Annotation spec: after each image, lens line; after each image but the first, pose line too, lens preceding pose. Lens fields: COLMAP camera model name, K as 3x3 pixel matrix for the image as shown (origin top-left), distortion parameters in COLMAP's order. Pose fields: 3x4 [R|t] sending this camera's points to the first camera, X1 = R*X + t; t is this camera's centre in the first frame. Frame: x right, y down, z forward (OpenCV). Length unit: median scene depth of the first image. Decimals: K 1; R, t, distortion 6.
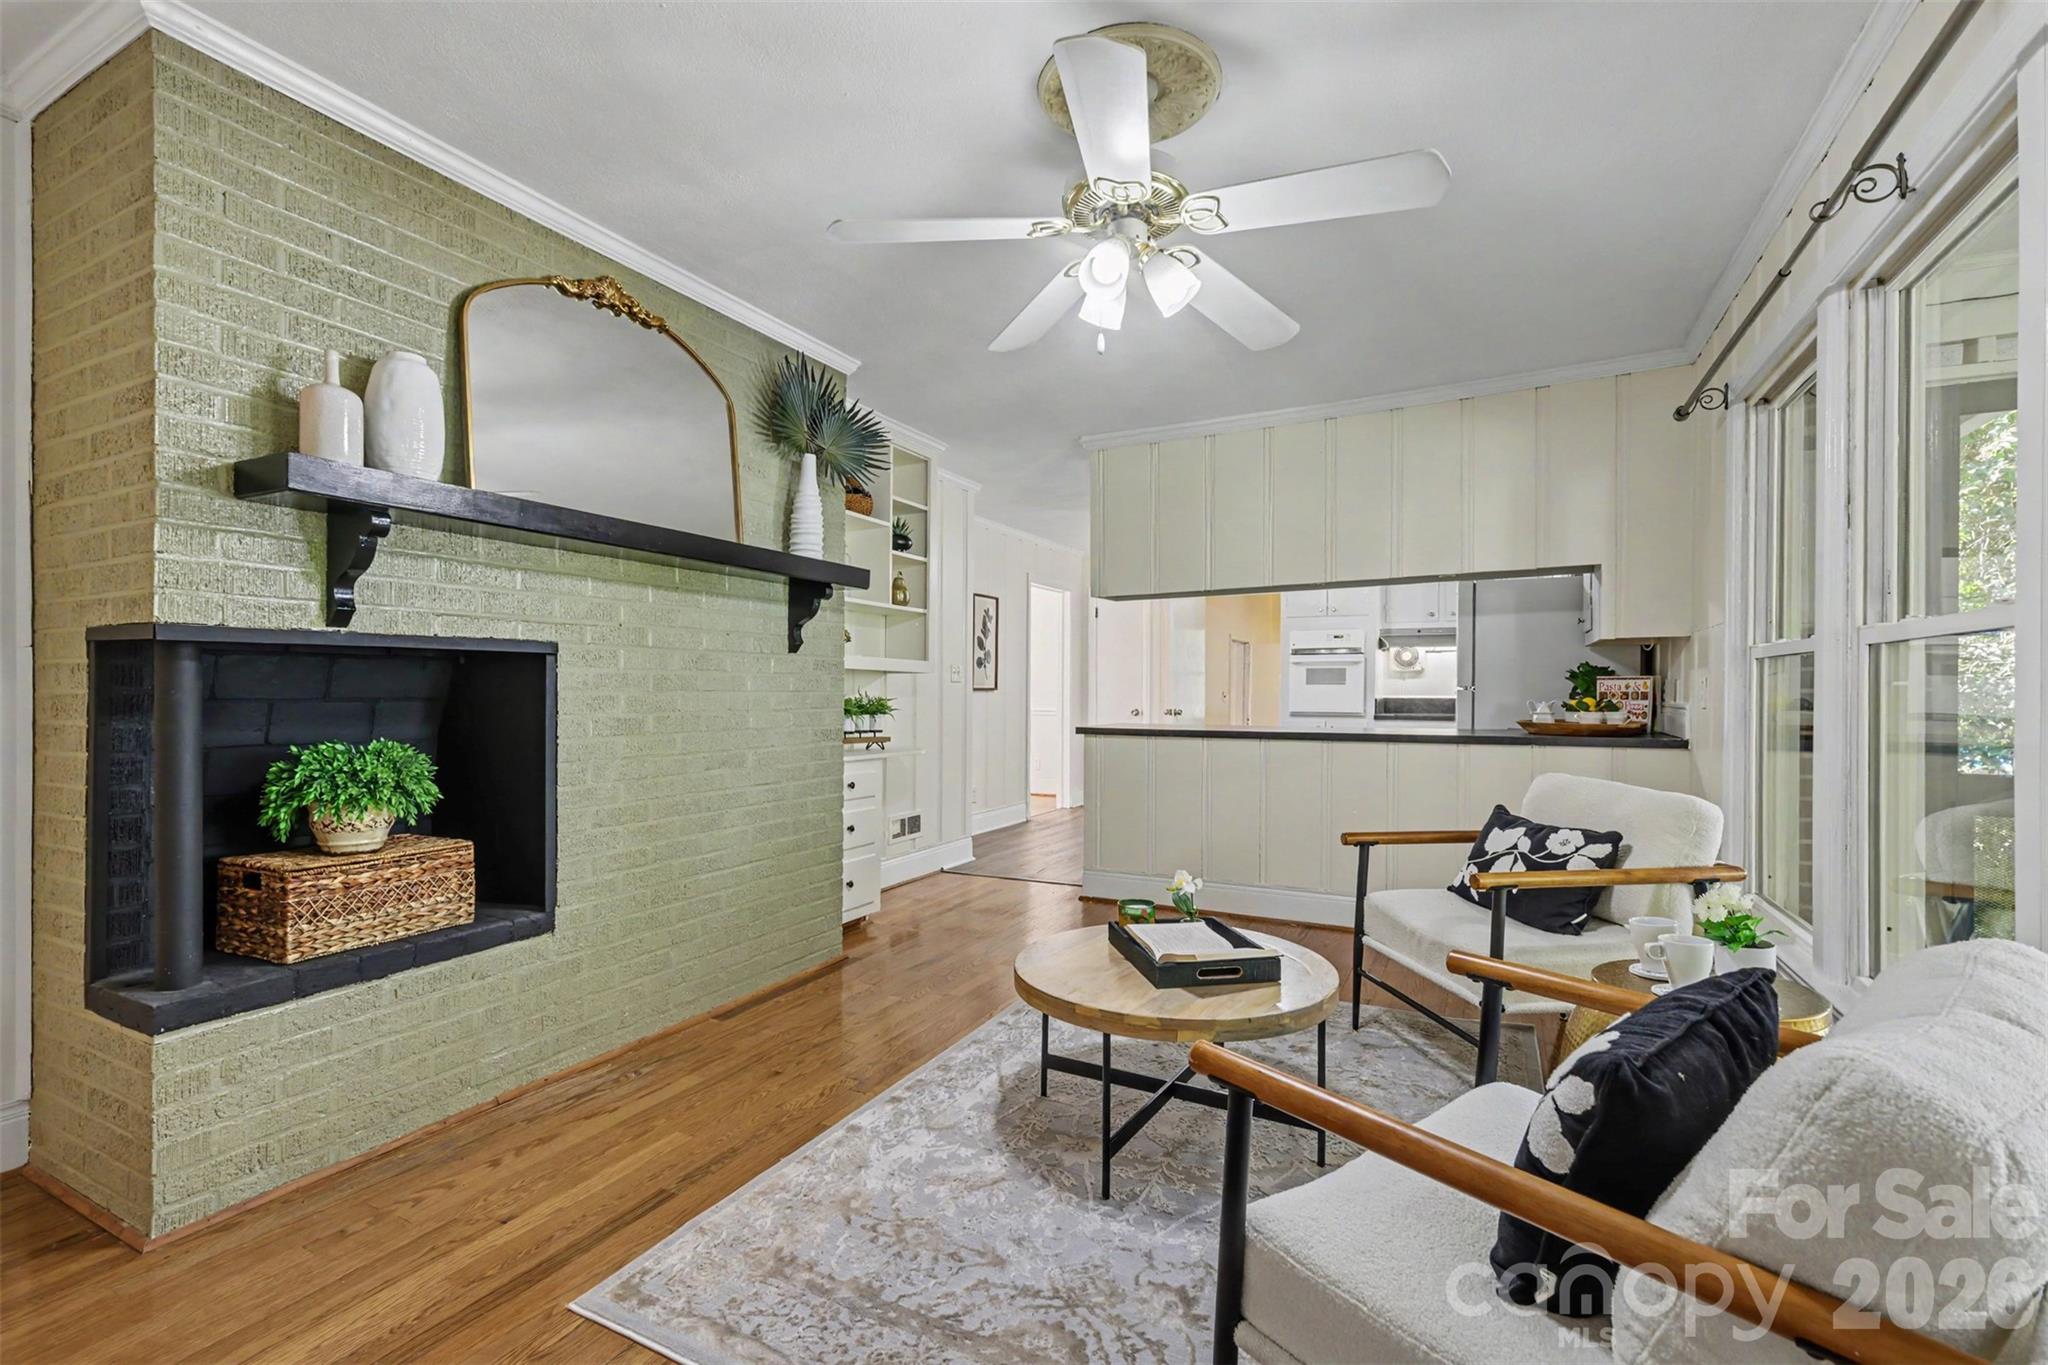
lens RADIAL K [[895.8, 0, 1033.5], [0, 895.8, 689.1], [0, 0, 1]] dist [0.010332, 0.000324]
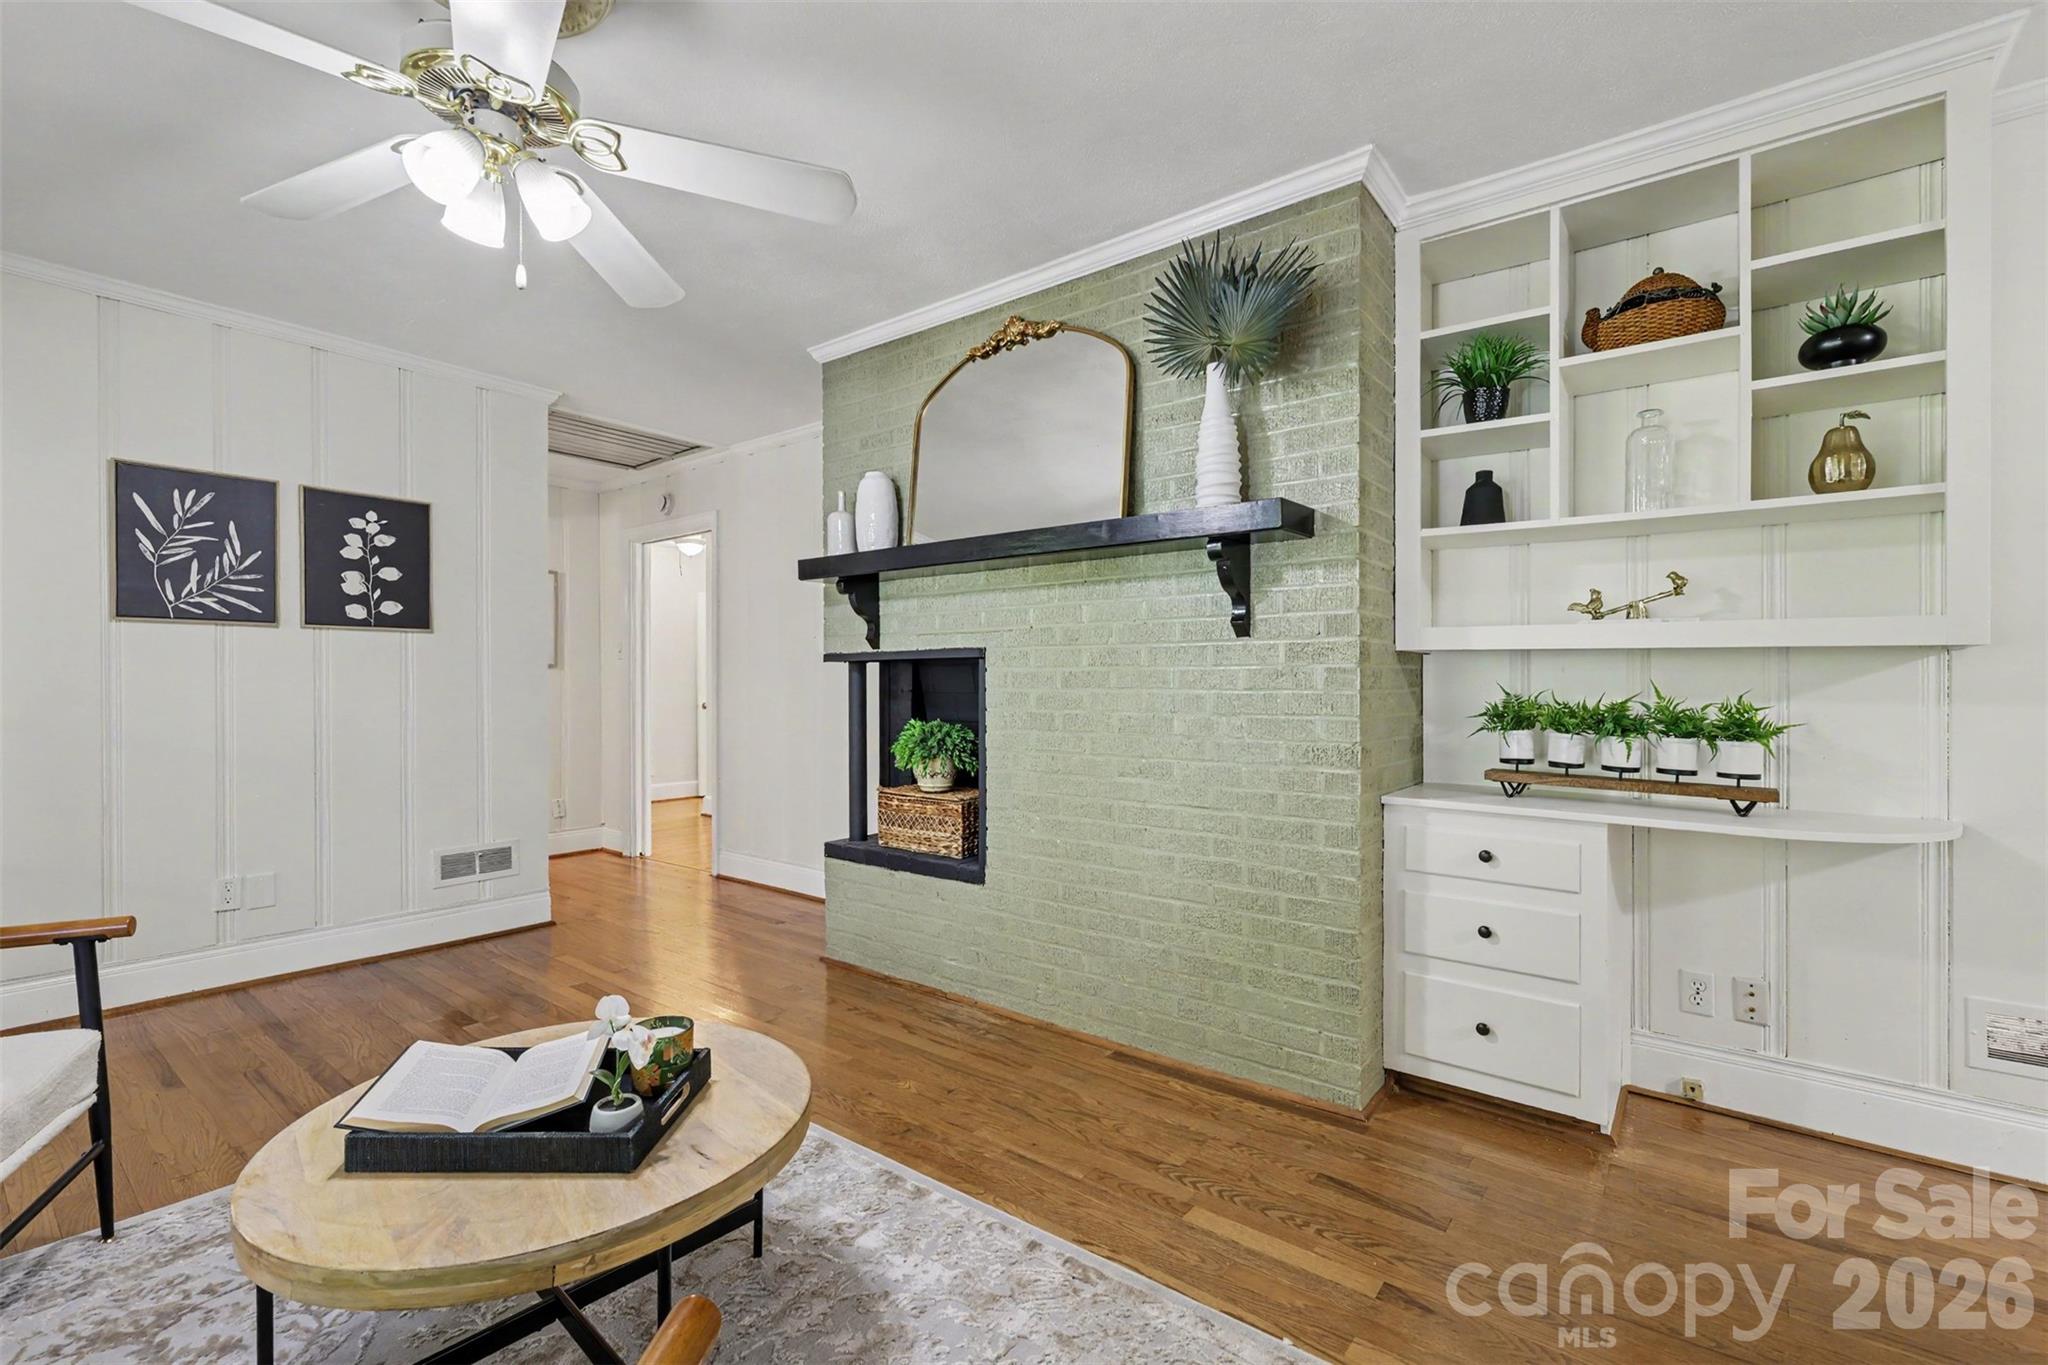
lens RADIAL K [[895.8, 0, 1031.0], [0, 895.8, 681.4], [0, 0, 1]] dist [0.010332, 0.000324]
pose [[-0.191489, -0.004121, -0.981486, 0.609356], [0.000092, 0.999991, -0.004217, -0.001494], [0.981495, -0.000898, -0.191487, 1.222173]]
